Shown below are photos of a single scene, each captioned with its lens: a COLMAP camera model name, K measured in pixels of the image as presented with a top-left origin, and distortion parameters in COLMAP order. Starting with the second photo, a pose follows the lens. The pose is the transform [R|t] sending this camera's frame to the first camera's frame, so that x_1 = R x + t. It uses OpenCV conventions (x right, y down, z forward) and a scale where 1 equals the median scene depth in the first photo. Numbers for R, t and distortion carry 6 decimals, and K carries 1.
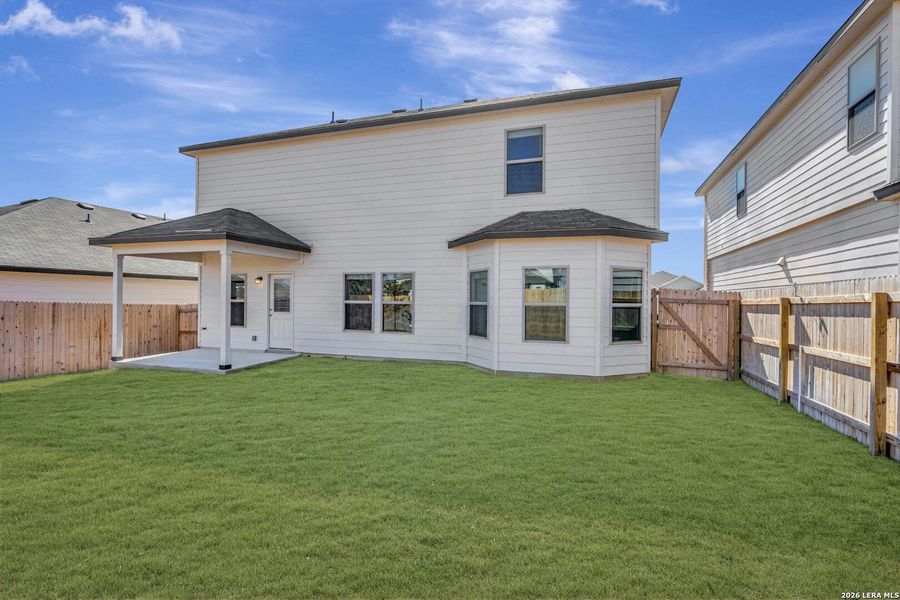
lens RADIAL K [[364.3, 0, 464.7], [0, 364.3, 299.8], [0, 0, 1]] dist [-0.000476, -0.000122]
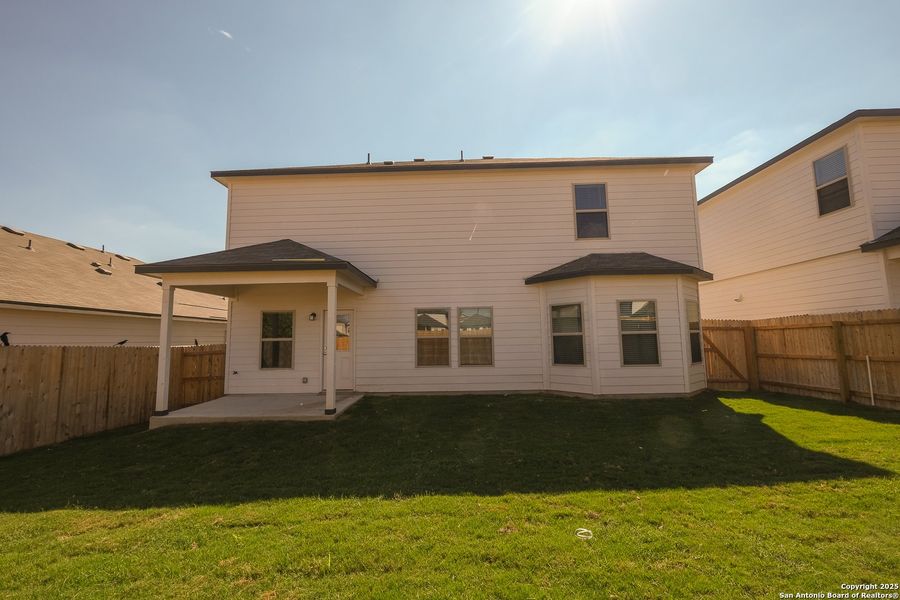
lens RADIAL K [[333.2, 0, 446.7], [0, 333.2, 309.5], [0, 0, 1]] dist [-0.000988, -0.000039]
pose [[0.967942, -0.003913, 0.251145, -0.526621], [0.026848, 0.995762, -0.087961, 0.013724], [-0.249736, 0.091884, 0.963945, 0.112939]]
